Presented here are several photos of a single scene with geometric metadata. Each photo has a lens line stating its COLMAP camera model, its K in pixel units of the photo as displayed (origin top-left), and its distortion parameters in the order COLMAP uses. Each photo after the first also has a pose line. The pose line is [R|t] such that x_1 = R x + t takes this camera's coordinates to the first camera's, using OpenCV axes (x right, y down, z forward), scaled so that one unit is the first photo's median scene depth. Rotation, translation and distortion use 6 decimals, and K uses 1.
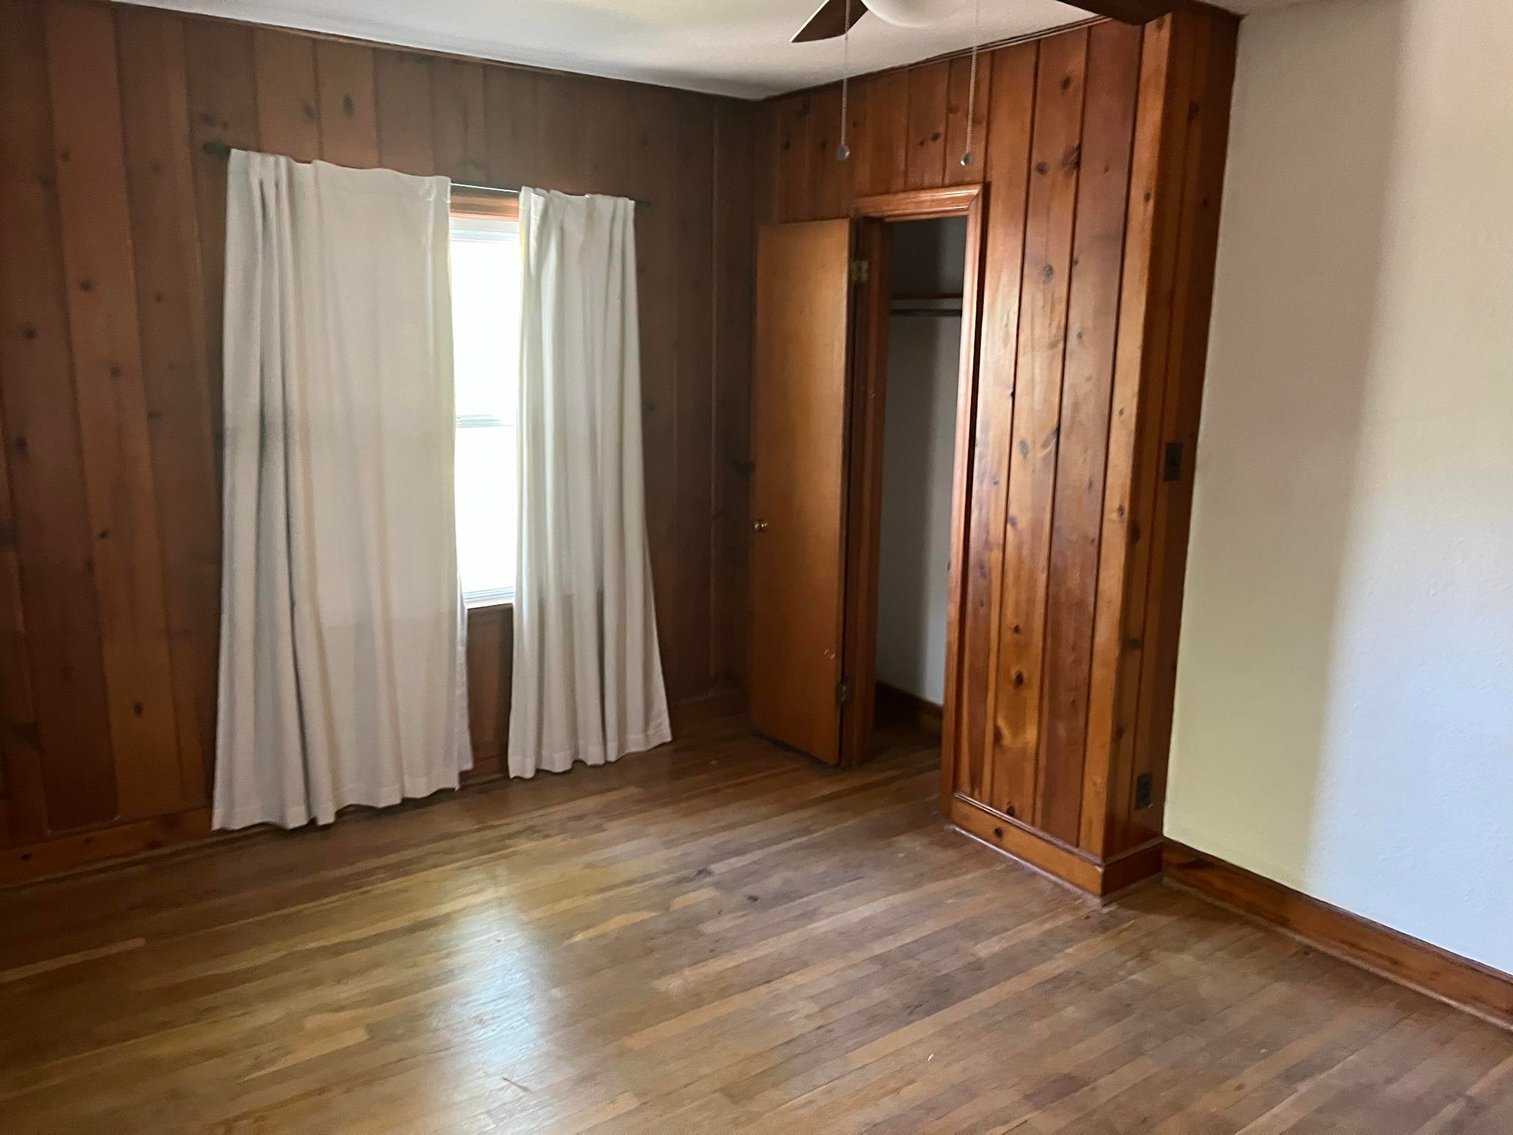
lens RADIAL K [[1153.3, 0, 759.8], [0, 1153.3, 570.2], [0, 0, 1]] dist [0.109146, -0.128080]
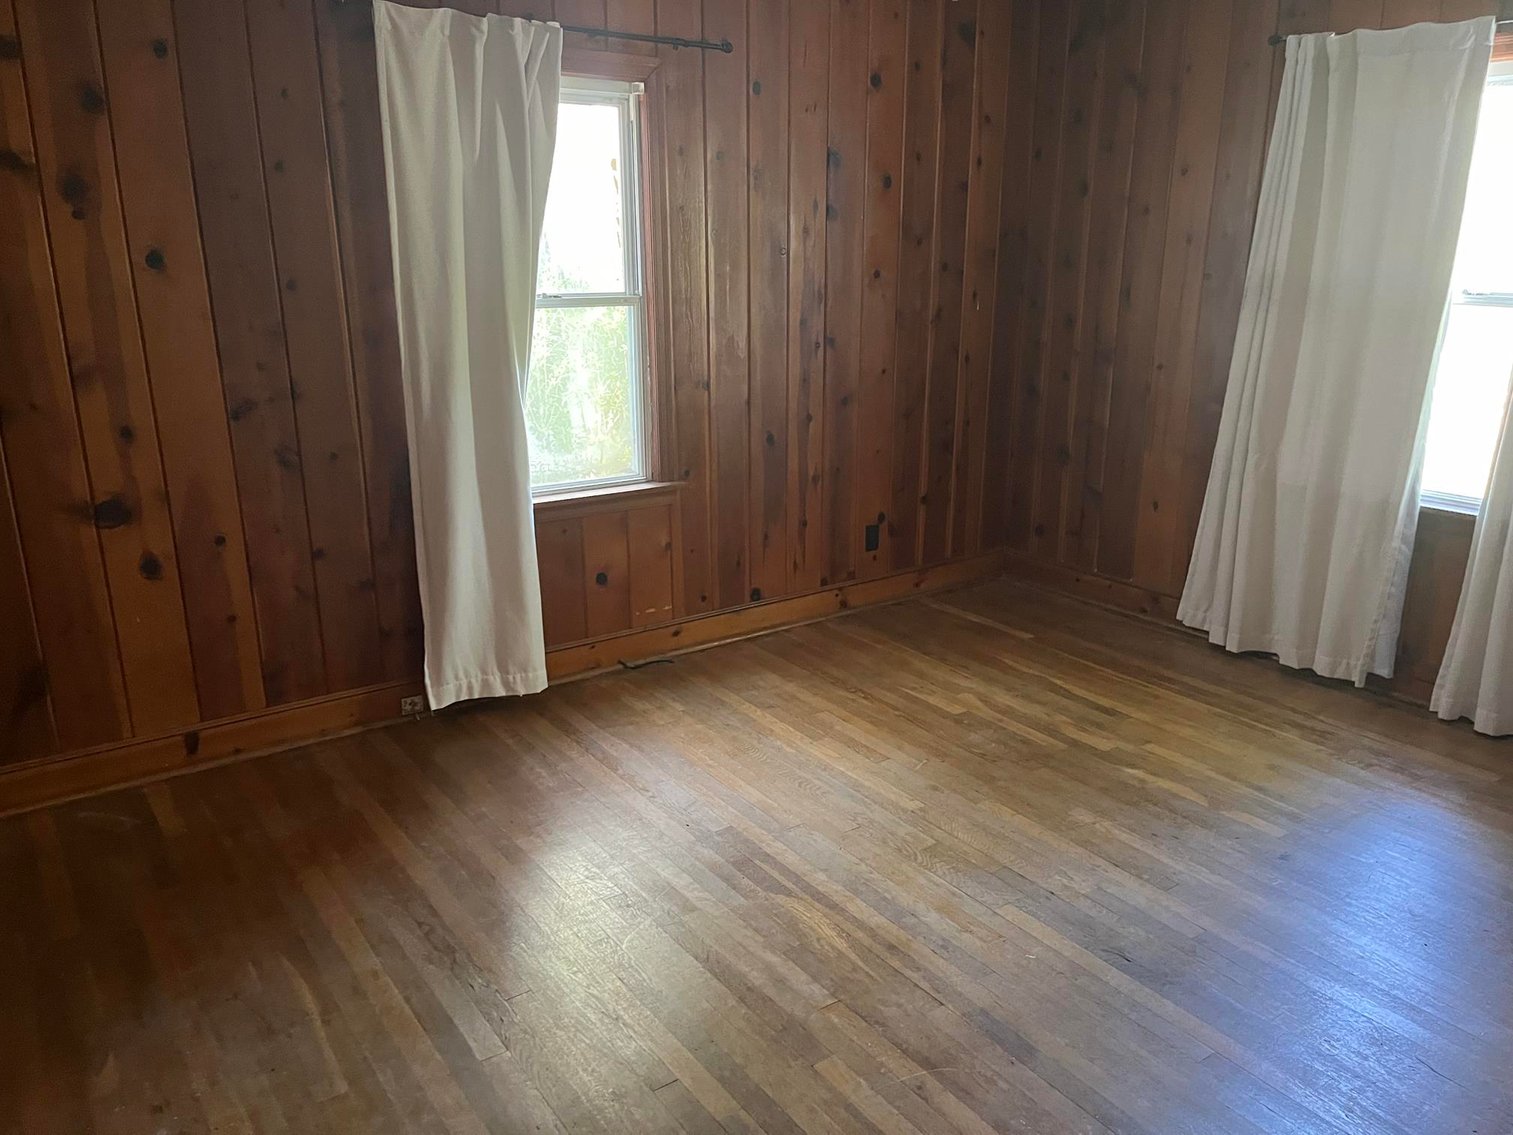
lens RADIAL K [[1153.3, 0, 759.8], [0, 1153.3, 570.2], [0, 0, 1]] dist [0.109146, -0.128080]
pose [[-0.014974, 0.256343, -0.966470, 0.779852], [-0.207124, 0.944818, 0.253809, -0.053941], [0.978200, 0.203979, 0.038947, 0.554150]]
